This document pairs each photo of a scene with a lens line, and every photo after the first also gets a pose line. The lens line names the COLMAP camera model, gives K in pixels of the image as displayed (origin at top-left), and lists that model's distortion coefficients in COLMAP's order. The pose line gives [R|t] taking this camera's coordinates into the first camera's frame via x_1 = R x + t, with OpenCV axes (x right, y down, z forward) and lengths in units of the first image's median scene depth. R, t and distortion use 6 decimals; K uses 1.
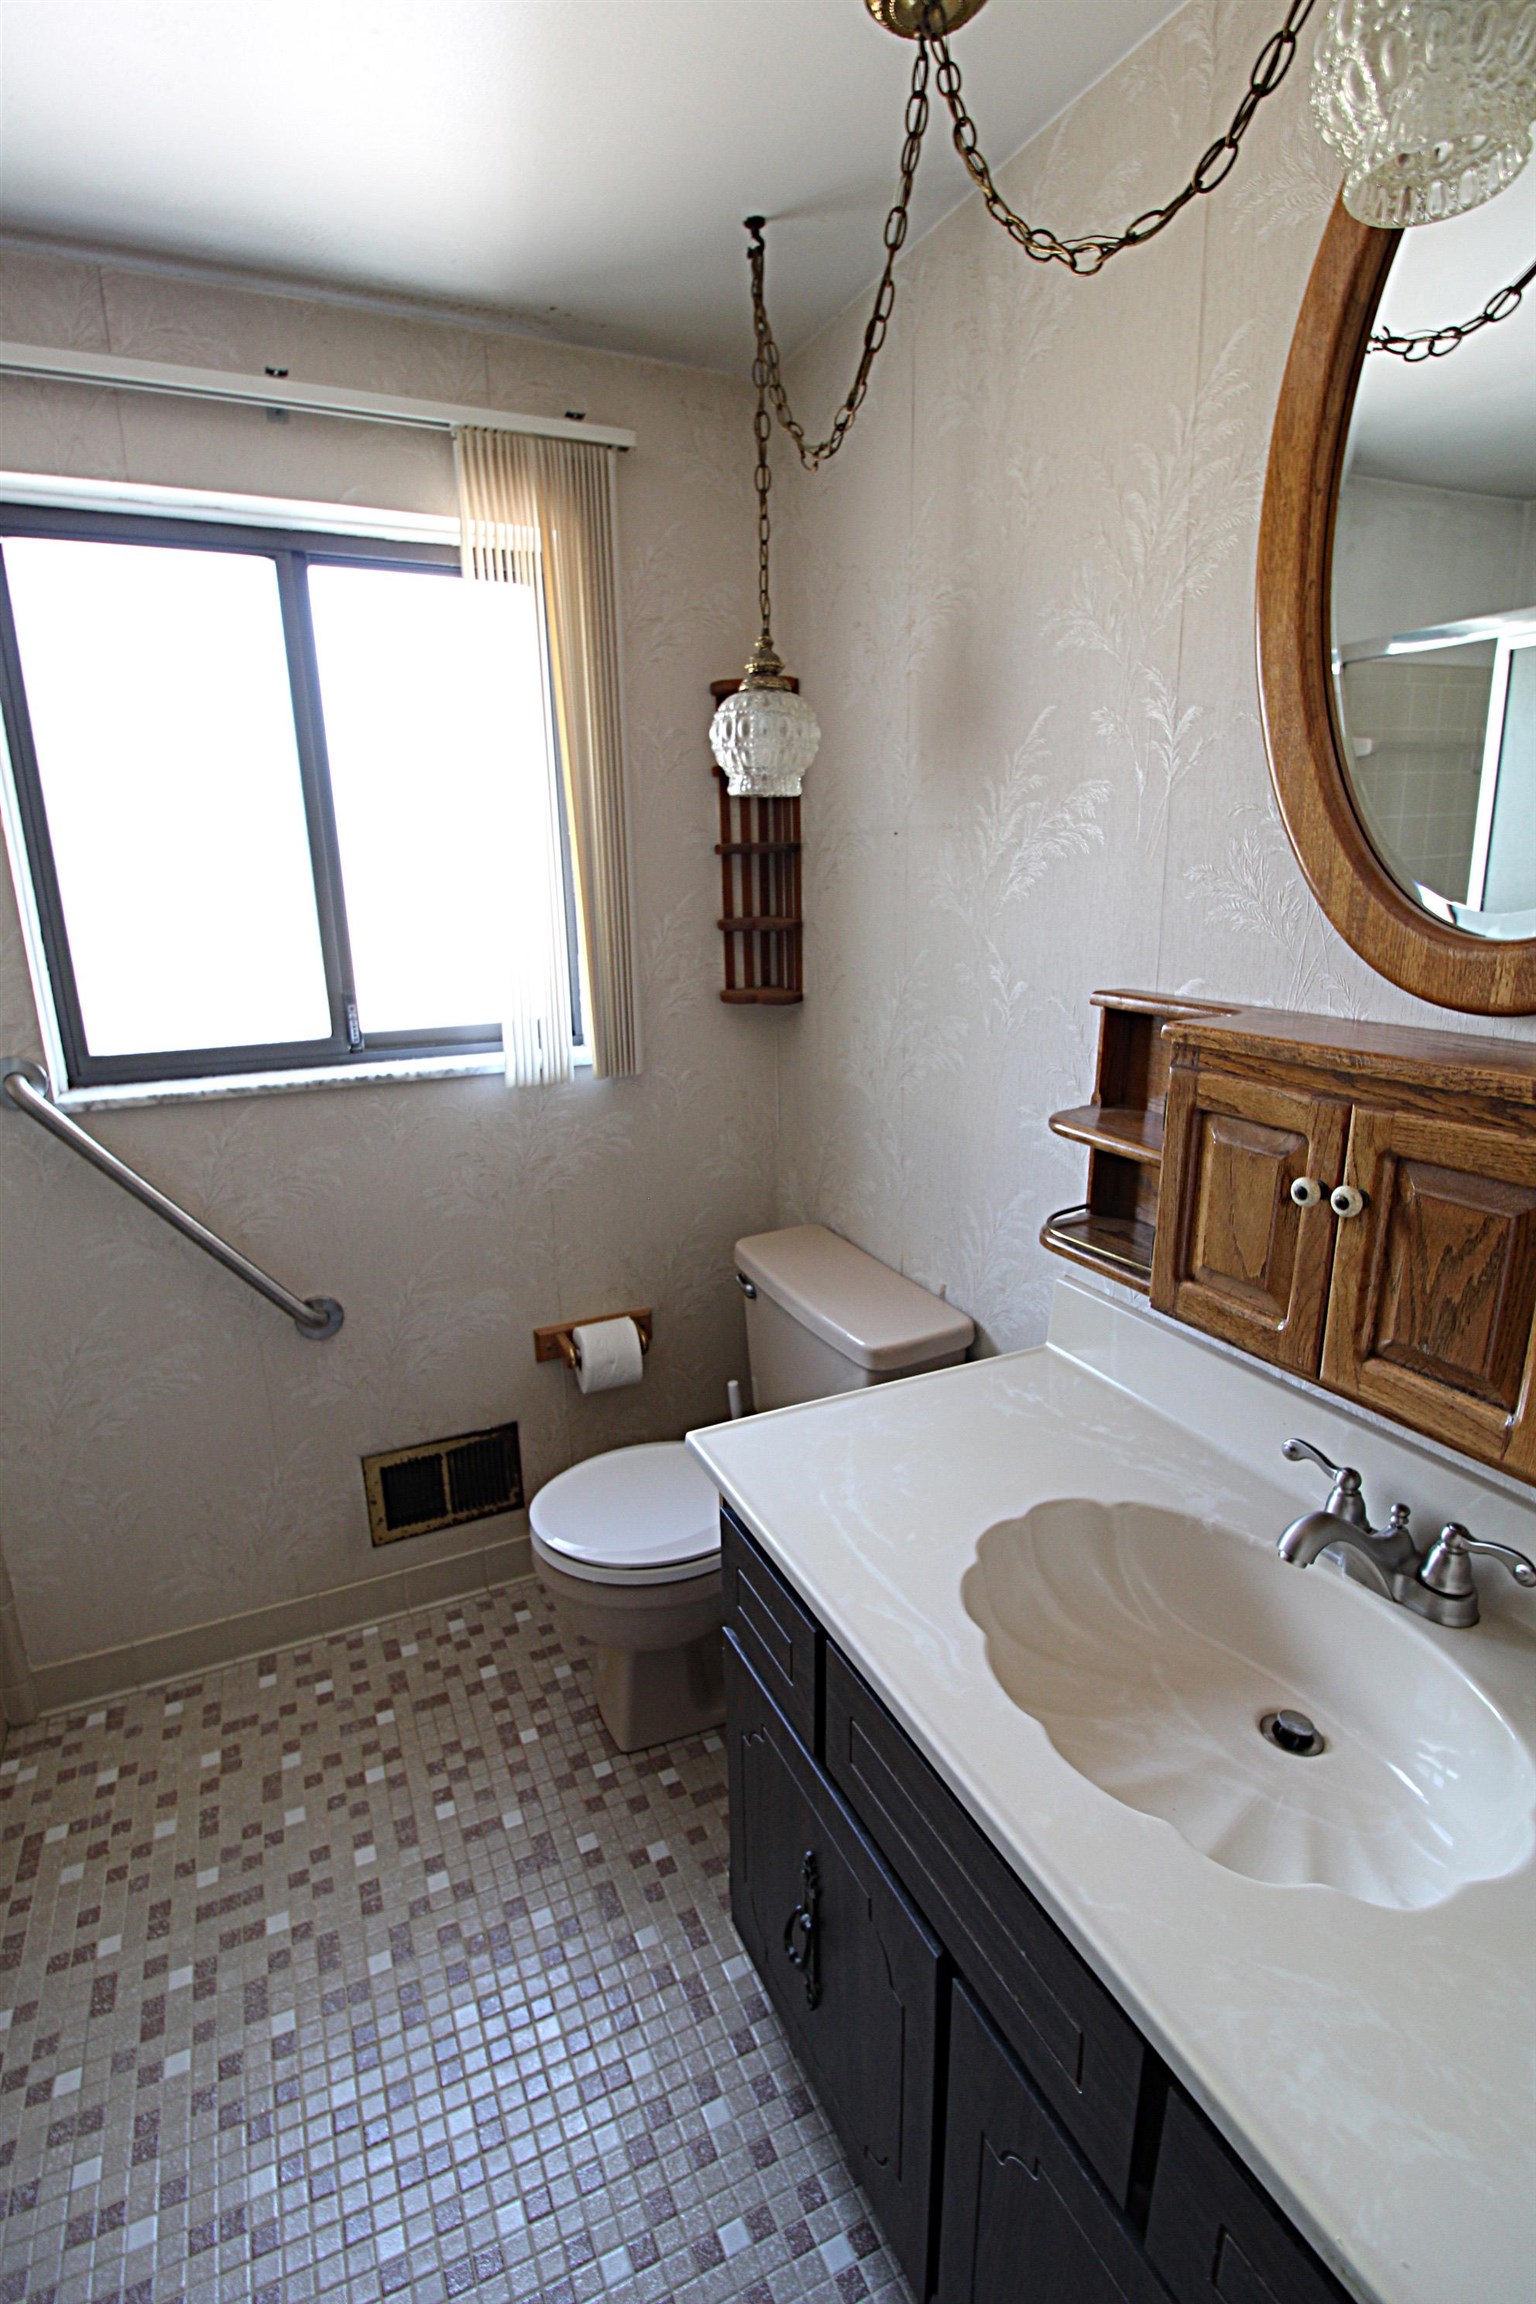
lens RADIAL K [[1088.3, 0, 768.0], [0, 1088.3, 1152.0], [0, 0, 1]] dist [-0.000679, -0.010312]
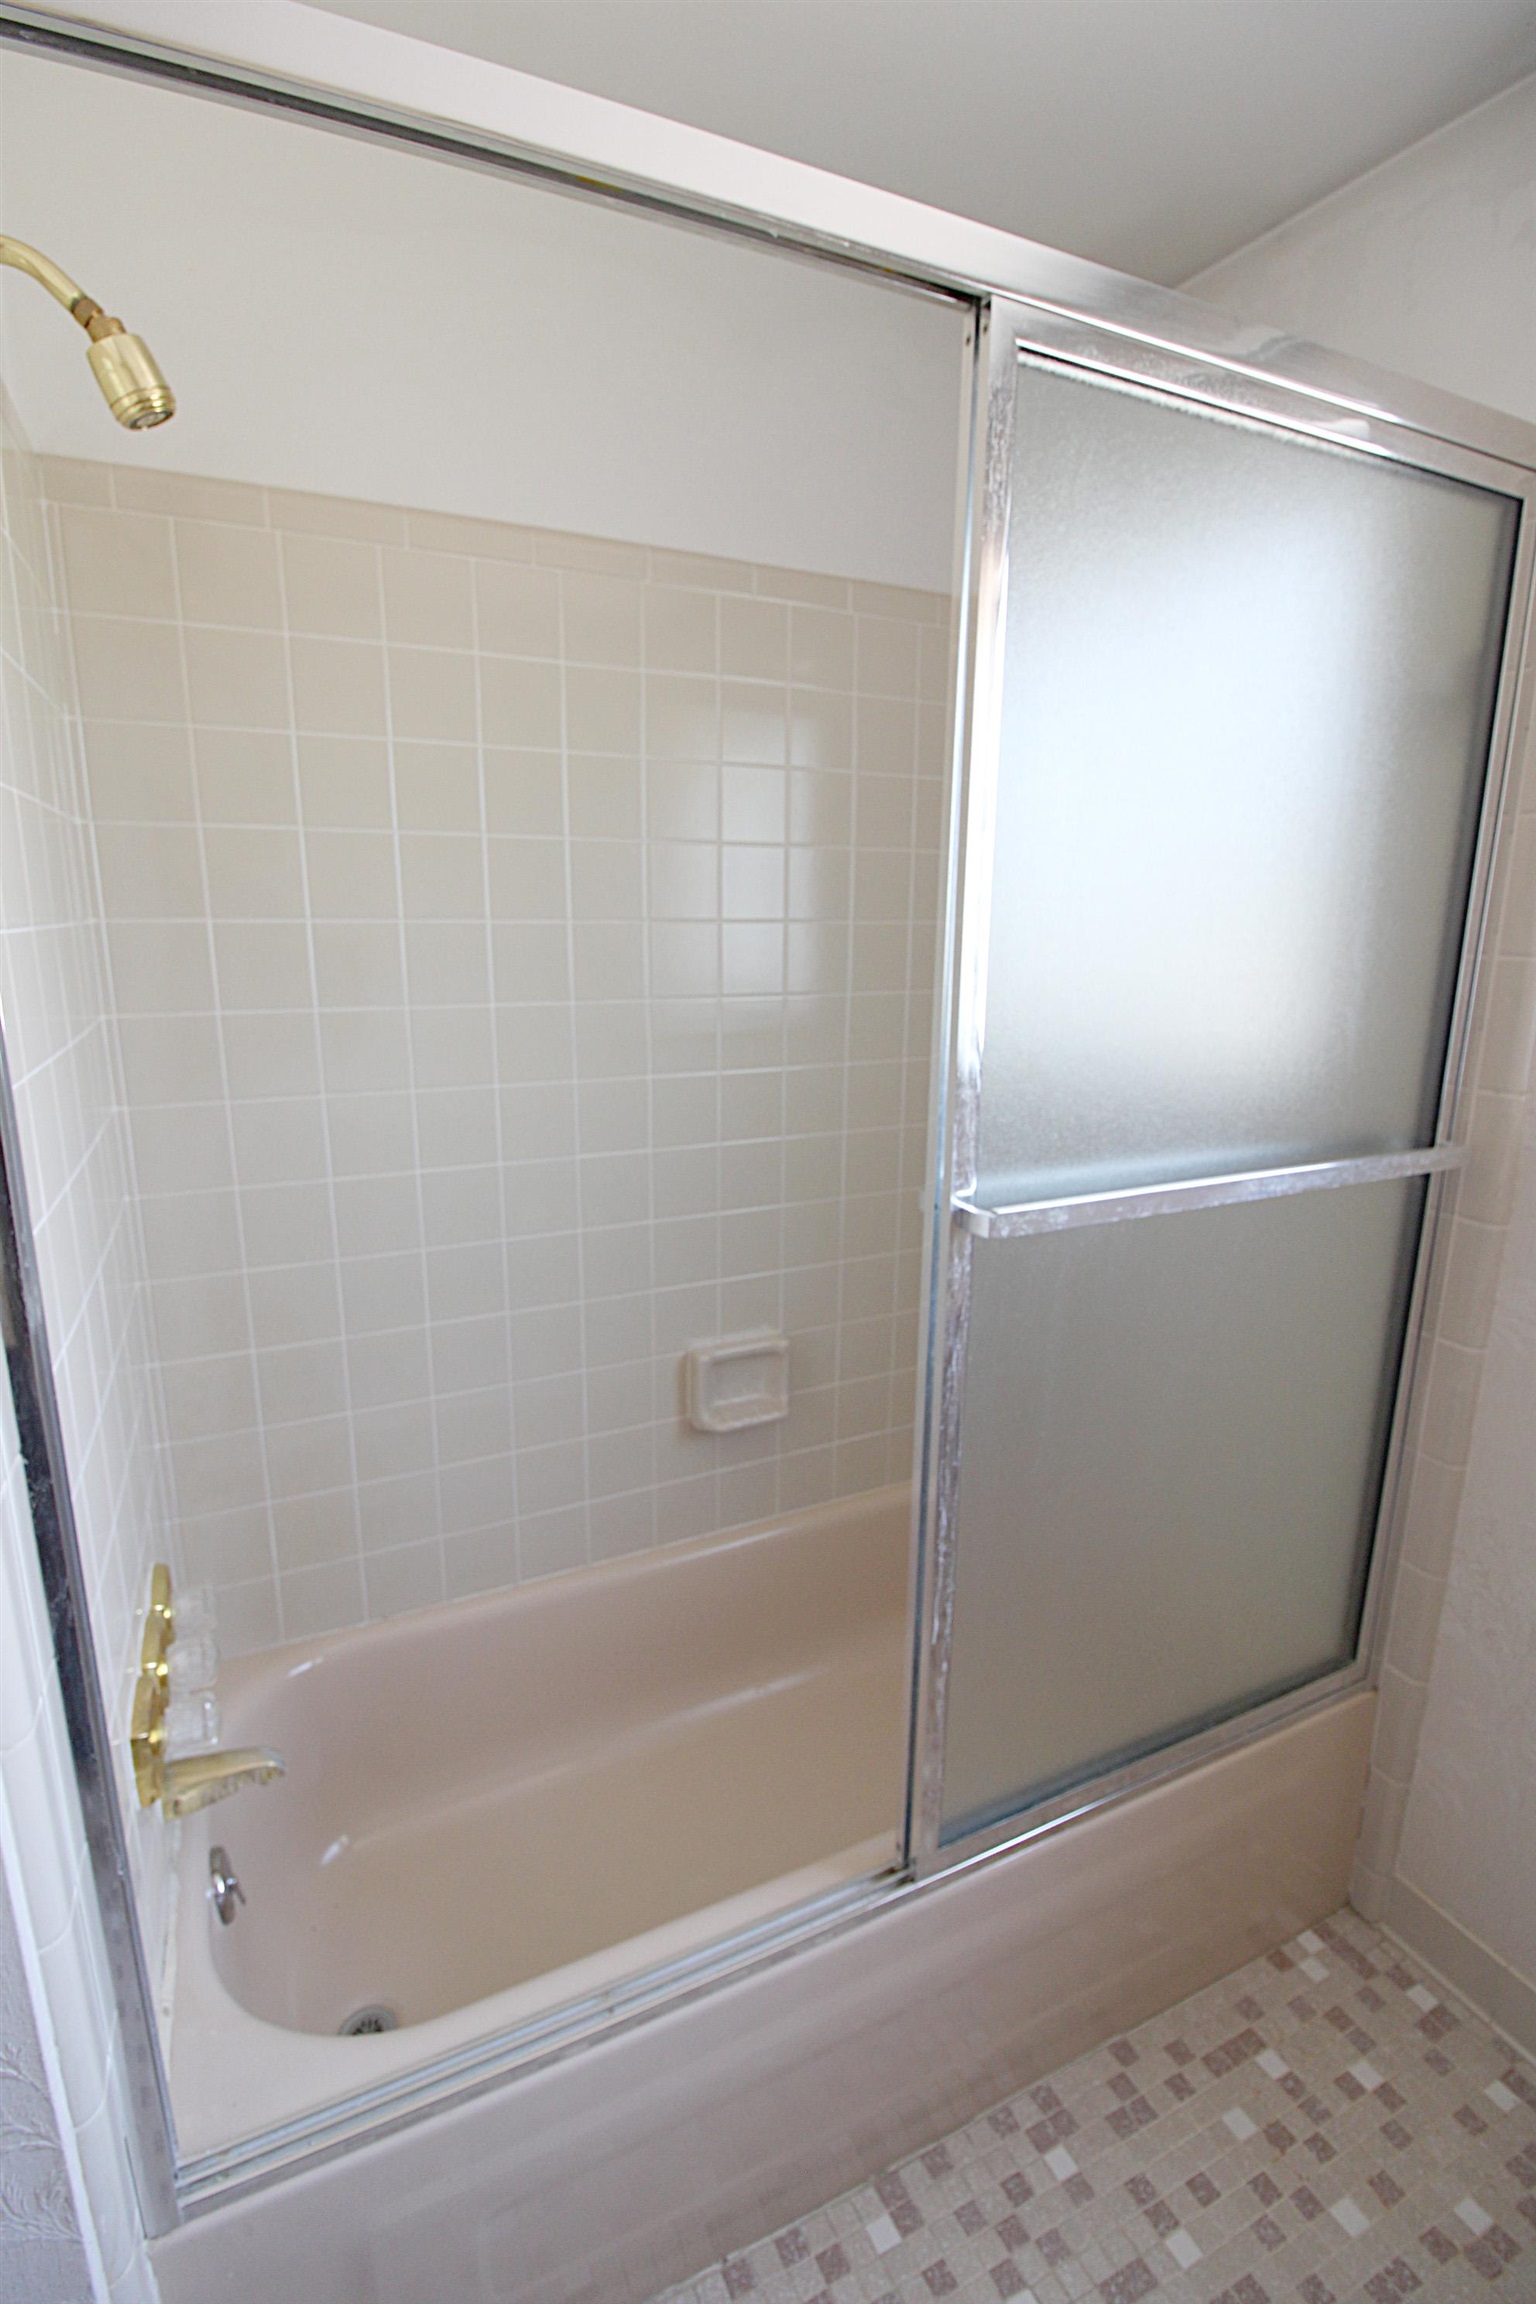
lens RADIAL K [[1088.3, 0, 768.0], [0, 1088.3, 1152.0], [0, 0, 1]] dist [-0.000679, -0.010312]
pose [[0.015102, 0.245034, -0.969397, -0.058444], [-0.262741, 0.936410, 0.232602, -0.076866], [0.964748, 0.251188, 0.078522, 0.388958]]
